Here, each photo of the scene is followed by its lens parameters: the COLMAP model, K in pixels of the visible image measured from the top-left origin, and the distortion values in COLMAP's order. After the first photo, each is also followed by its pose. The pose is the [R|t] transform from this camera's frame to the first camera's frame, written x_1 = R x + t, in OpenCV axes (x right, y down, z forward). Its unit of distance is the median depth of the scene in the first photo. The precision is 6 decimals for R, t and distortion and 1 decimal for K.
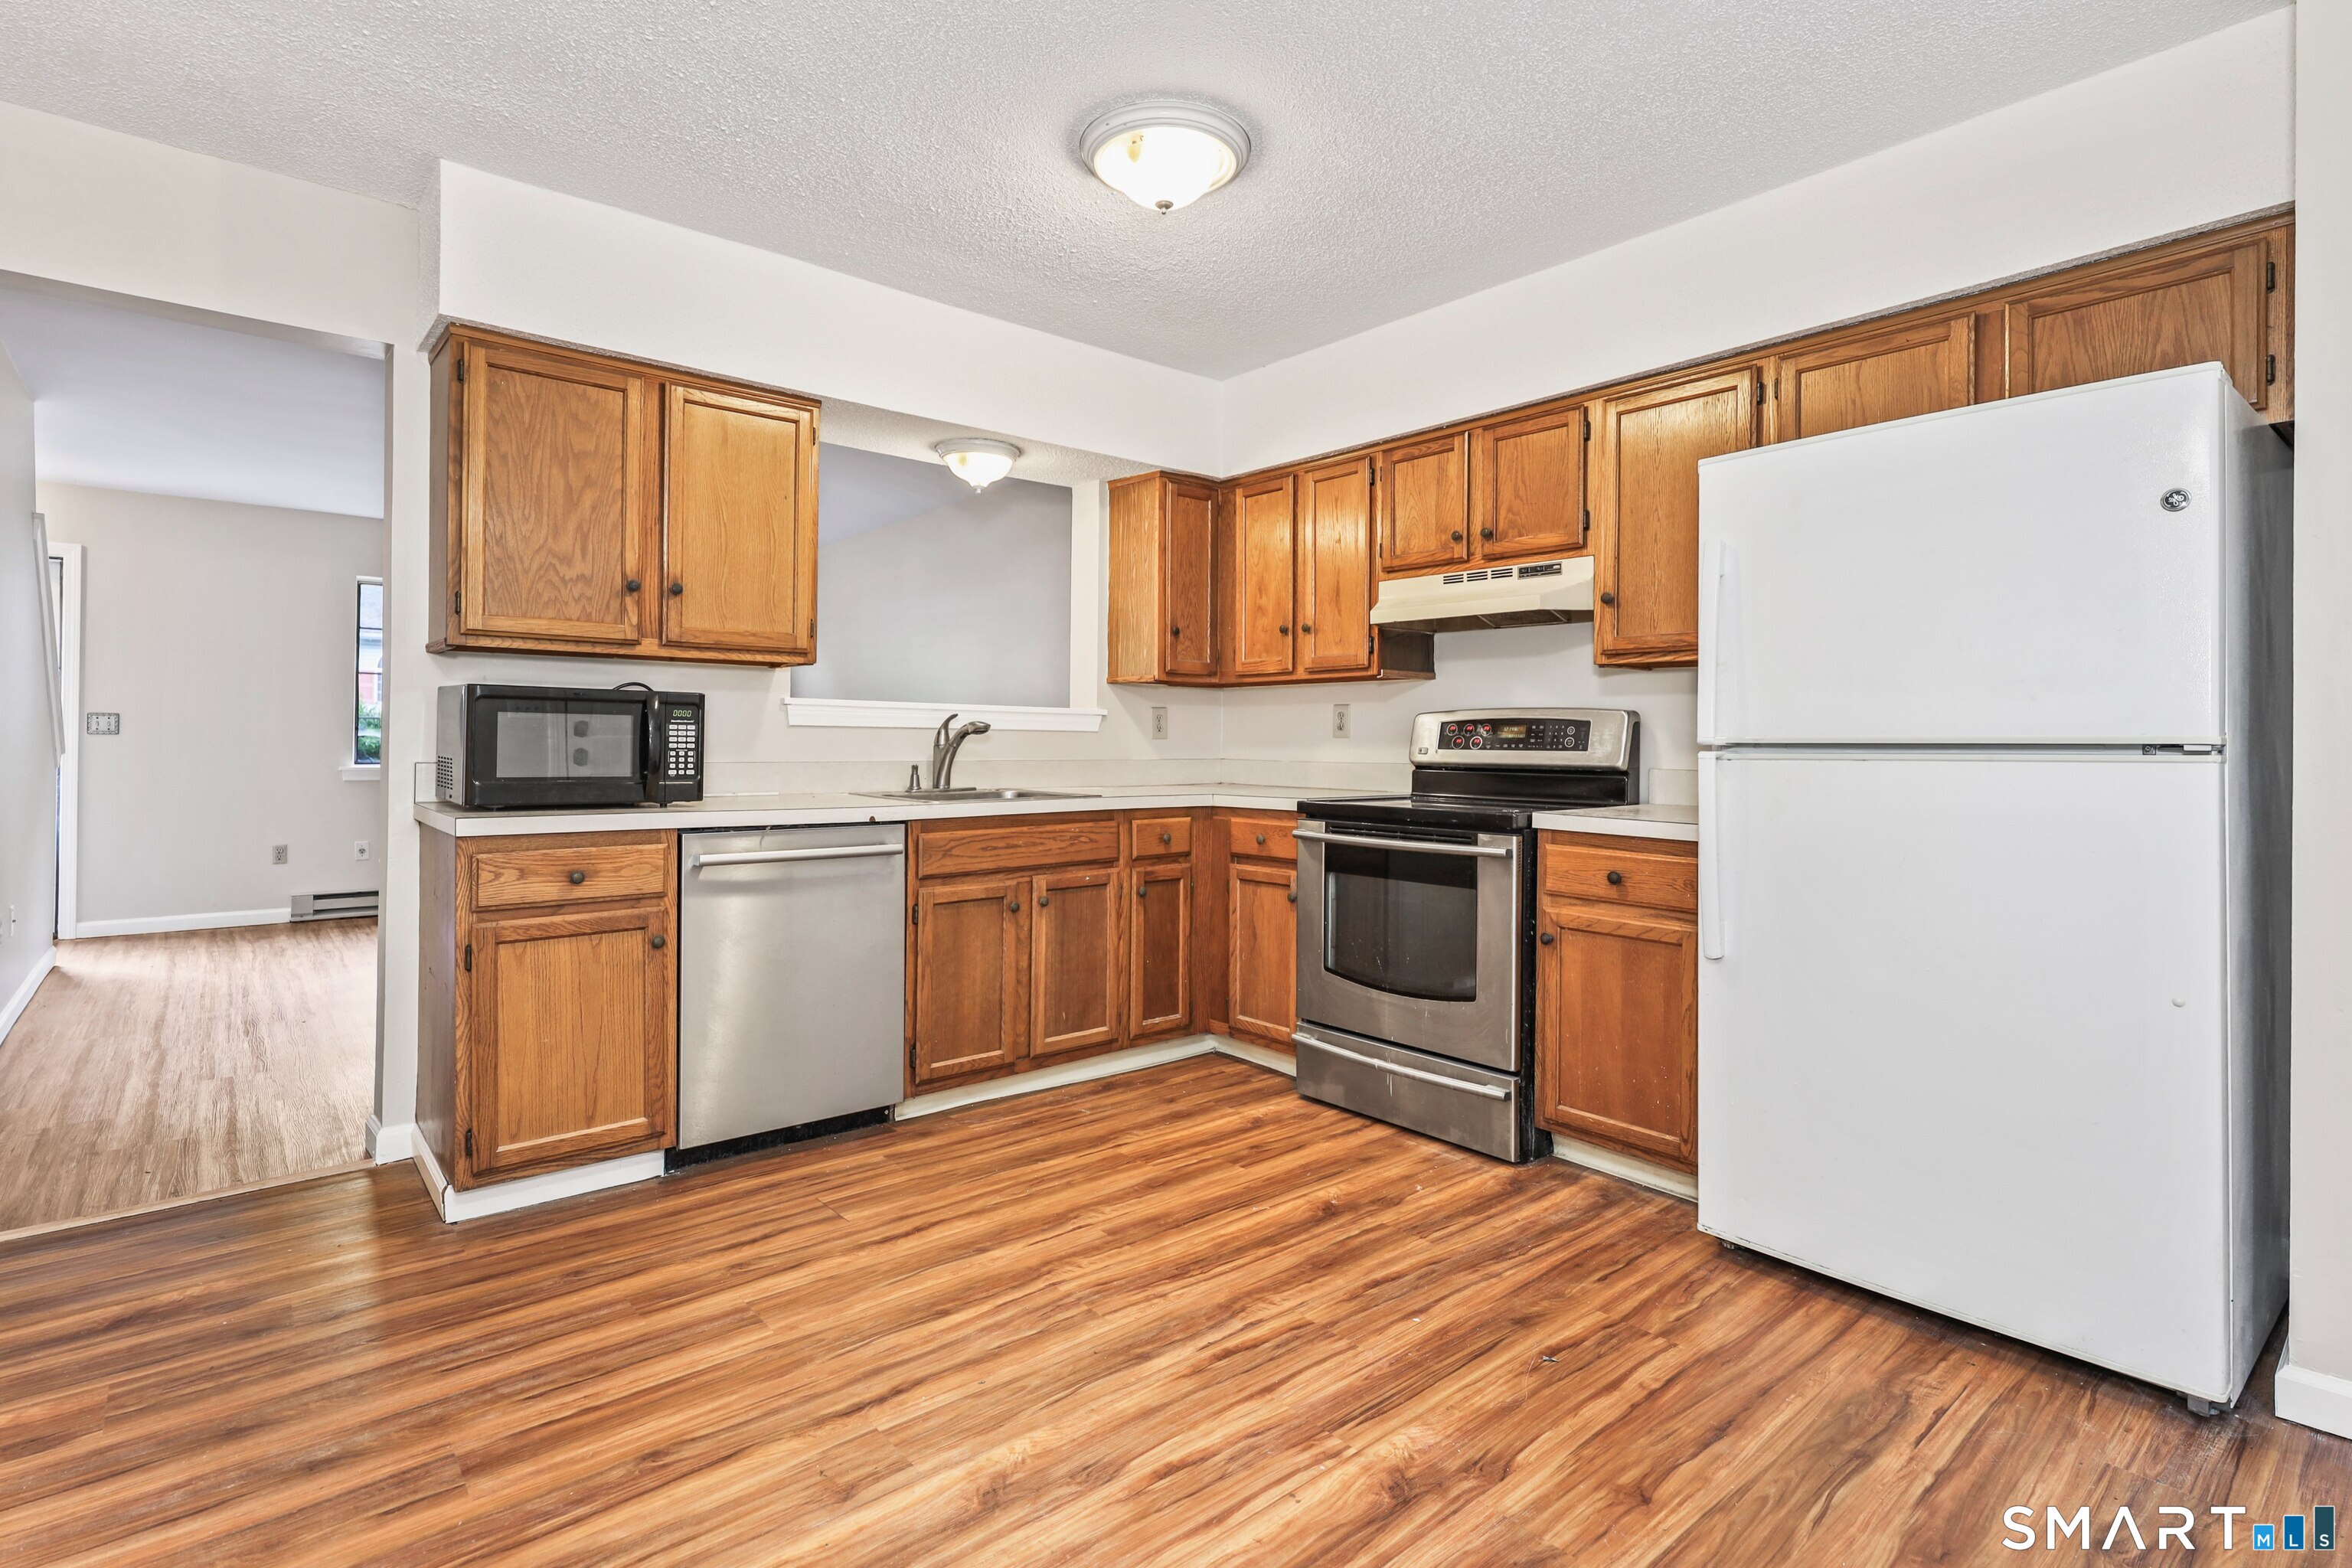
lens RADIAL K [[1156.6, 0, 1123.7], [0, 1156.6, 739.2], [0, 0, 1]] dist [0.000785, 0.001700]
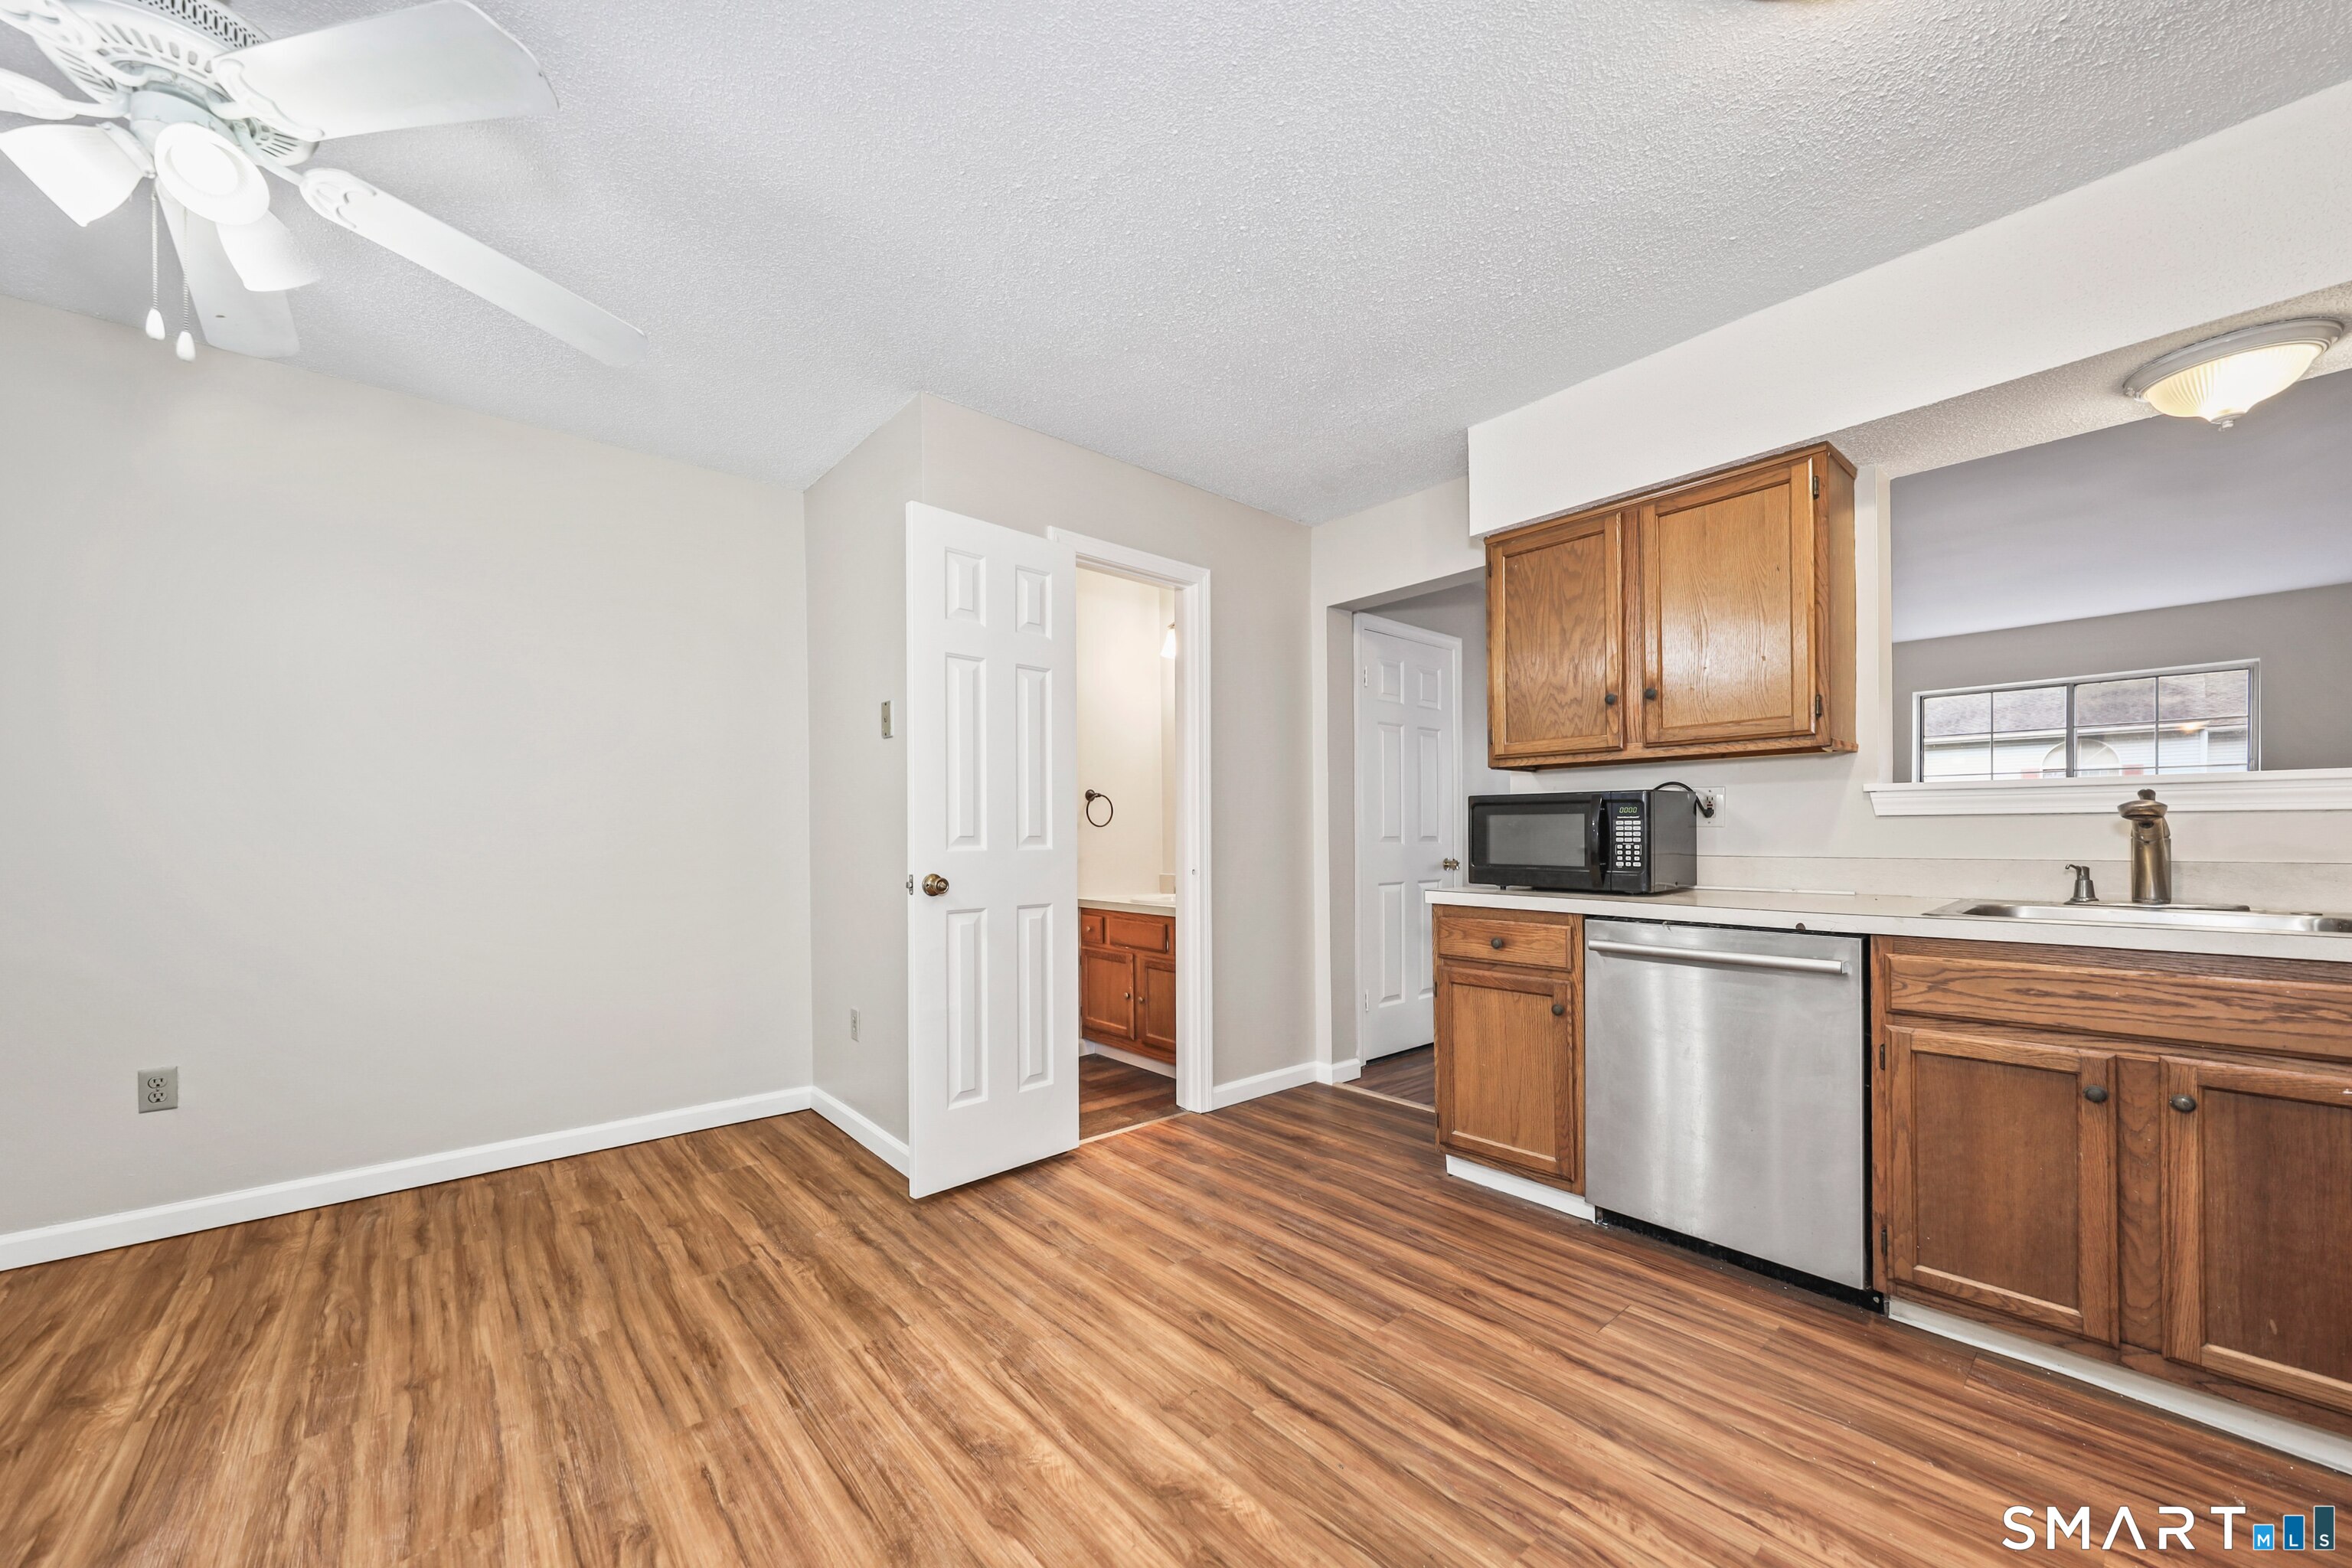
lens RADIAL K [[858.2, 0, 1157.8], [0, 858.2, 835.6], [0, 0, 1]] dist [0.002988, 0.000384]
pose [[0.018993, -0.007189, -0.999794, 0.461546], [0.006793, 0.999952, -0.007061, 0.005061], [0.999797, -0.006658, 0.019041, 0.604358]]
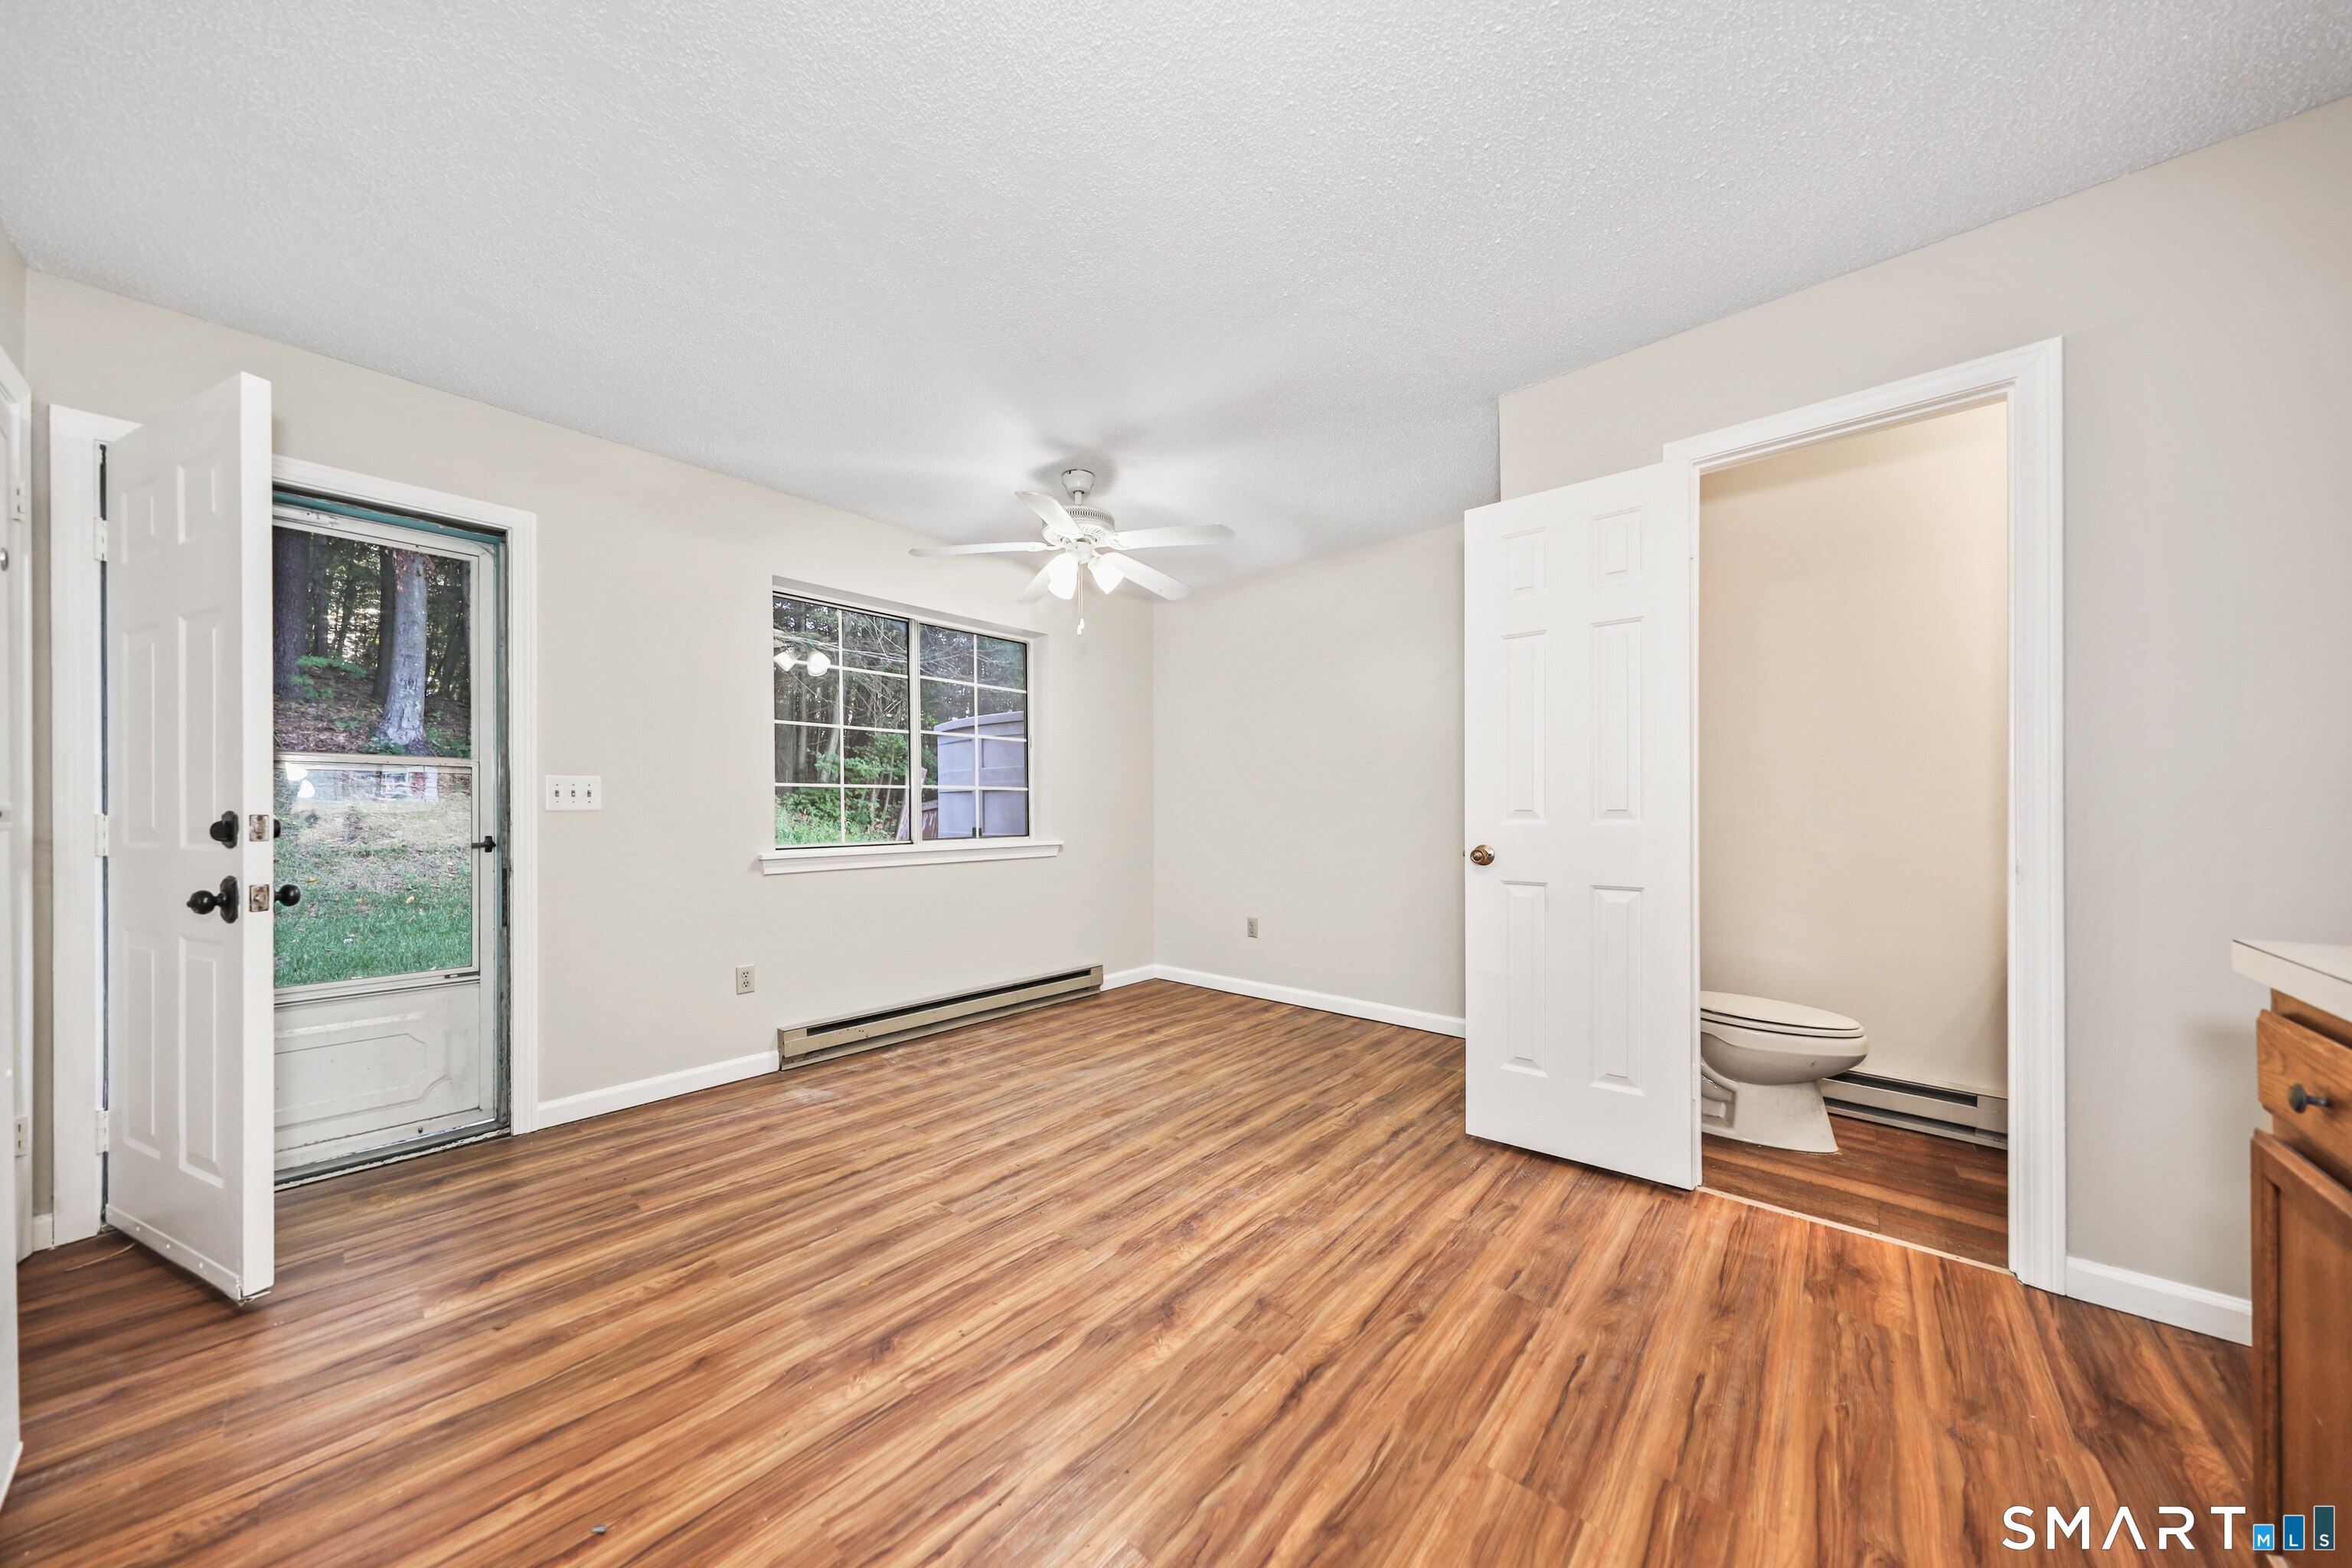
lens RADIAL K [[760.9, 0, 1143.7], [0, 760.9, 812.0], [0, 0, 1]] dist [0.001492, 0.000098]
pose [[-0.988247, -0.002919, -0.152840, 0.043699], [-0.002560, 0.999993, -0.002548, 0.003483], [0.152846, -0.002127, -0.988248, 1.225930]]
